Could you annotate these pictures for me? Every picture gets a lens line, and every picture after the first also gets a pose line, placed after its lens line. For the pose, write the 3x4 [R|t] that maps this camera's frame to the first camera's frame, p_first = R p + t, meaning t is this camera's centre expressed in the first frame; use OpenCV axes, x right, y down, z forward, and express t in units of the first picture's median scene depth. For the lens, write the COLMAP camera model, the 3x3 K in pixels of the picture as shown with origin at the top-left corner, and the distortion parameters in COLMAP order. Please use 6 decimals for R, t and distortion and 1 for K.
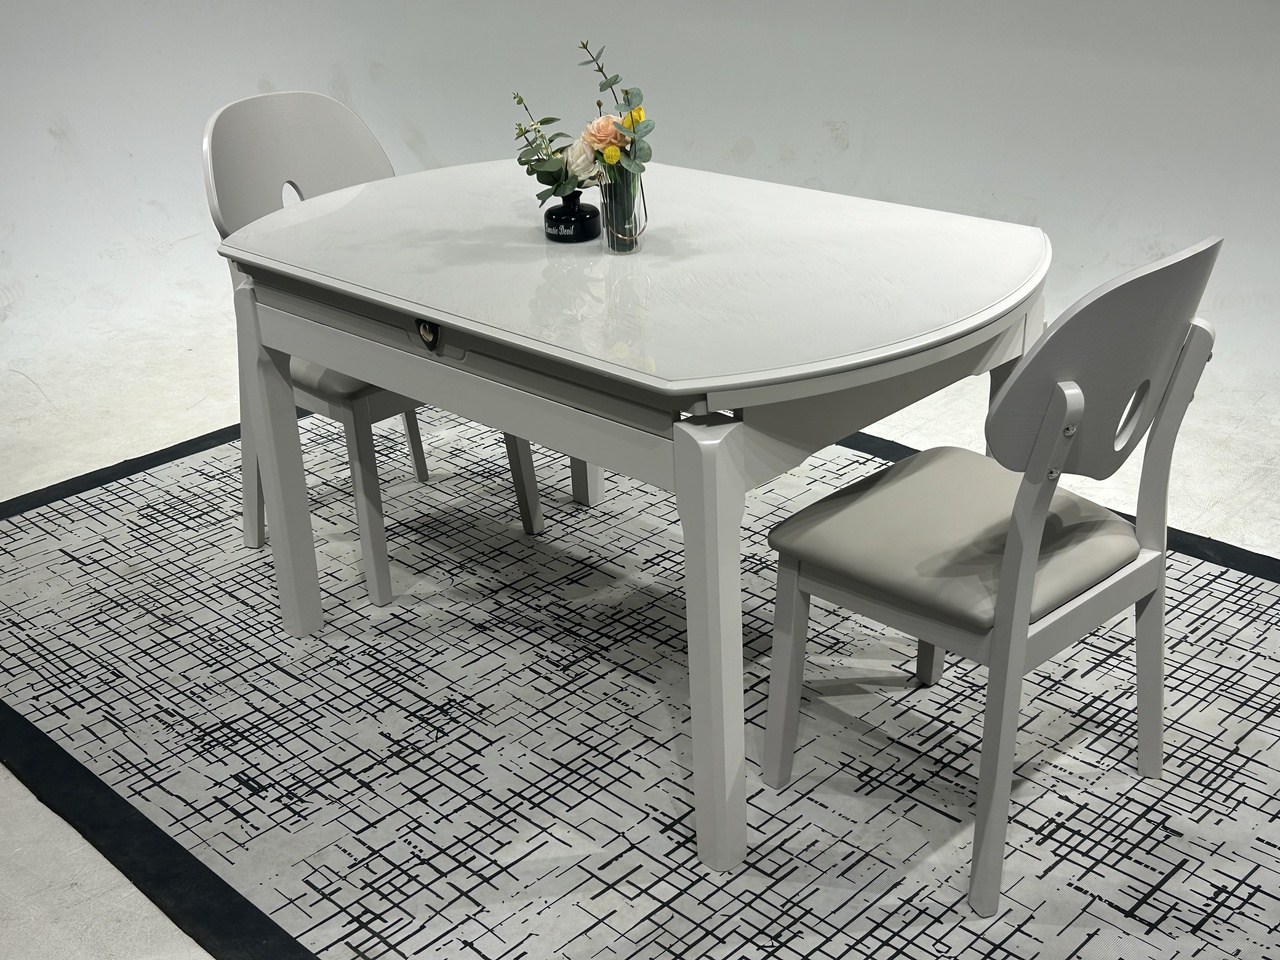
lens RADIAL K [[1558.8, 0, 634.8], [0, 1558.8, 472.1], [0, 0, 1]] dist [0.153193, -0.399875]
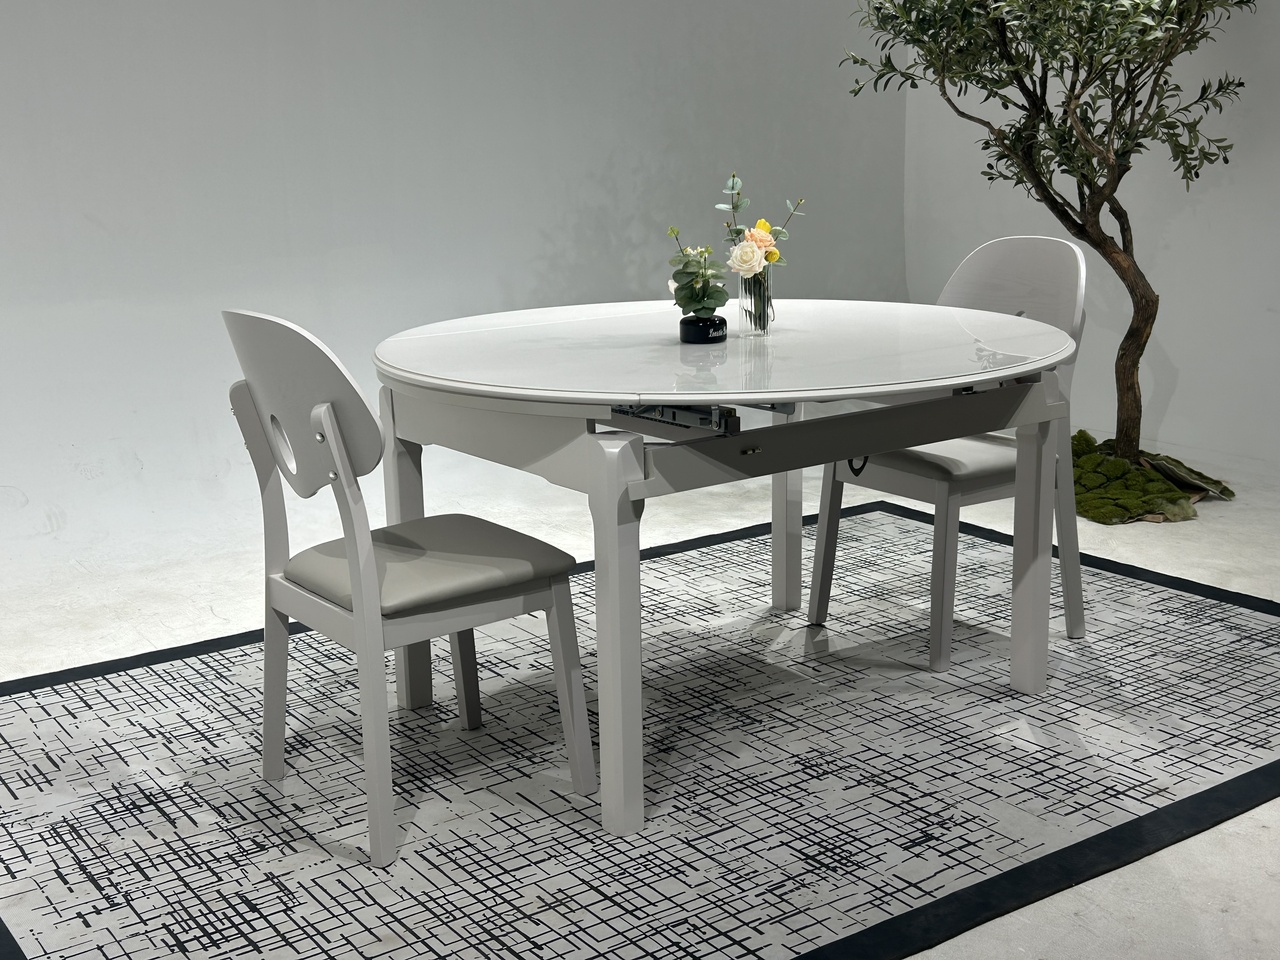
lens RADIAL K [[1558.8, 0, 634.8], [0, 1558.8, 472.1], [0, 0, 1]] dist [0.153193, -0.399875]
pose [[0.162309, -0.176195, 0.970882, -1.241344], [0.409949, 0.907035, 0.096074, -0.201101], [-0.897551, 0.382418, 0.219451, 0.844620]]
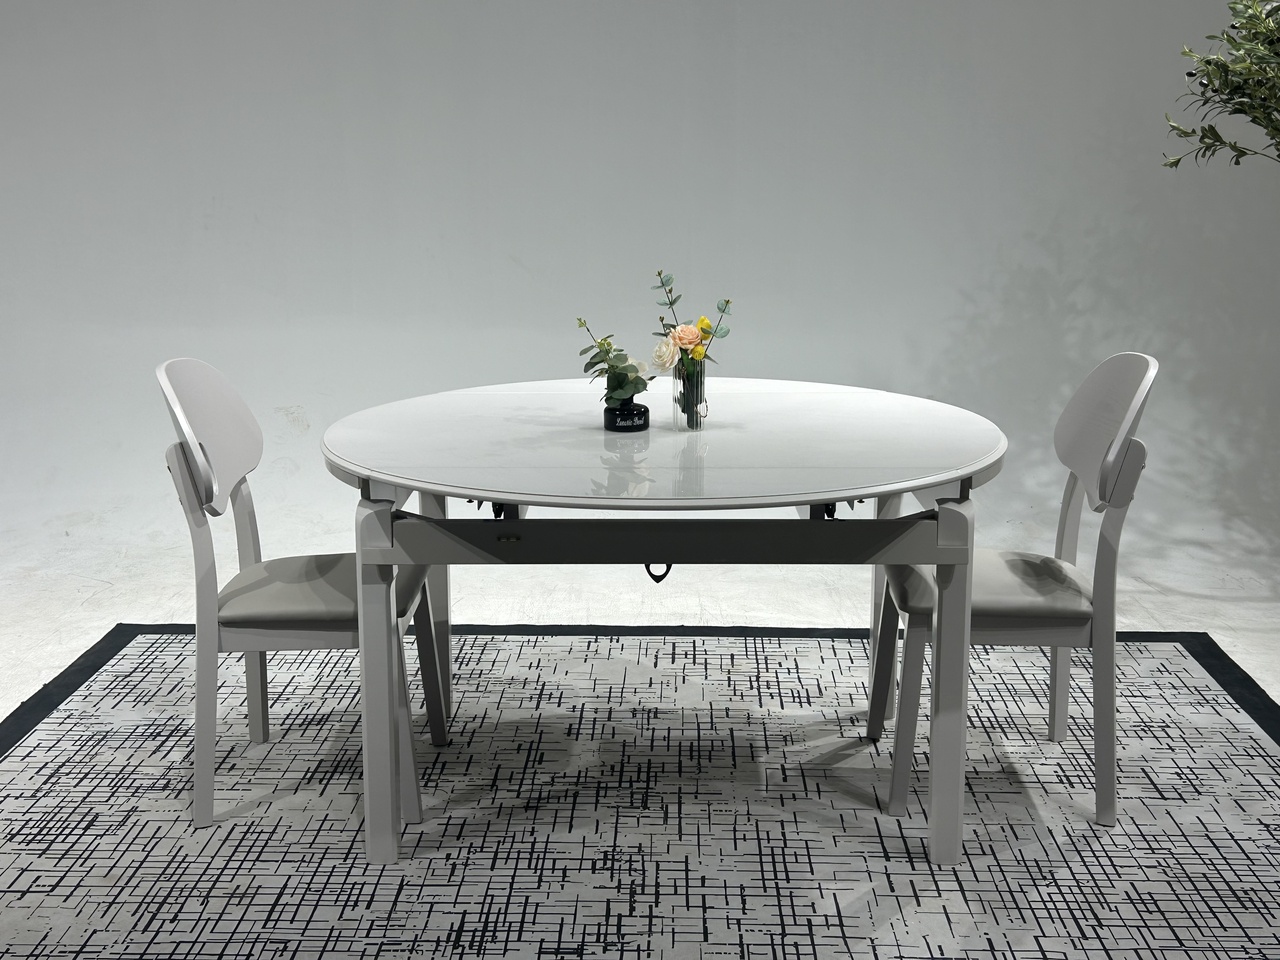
lens RADIAL K [[1559.8, 0, 619.6], [0, 1559.8, 452.3], [0, 0, 1]] dist [0.149899, -0.373420]
pose [[0.729241, -0.095597, 0.677546, -0.891317], [0.253044, 0.957673, -0.137230, 0.033757], [-0.635748, 0.271522, 0.722565, 0.130853]]
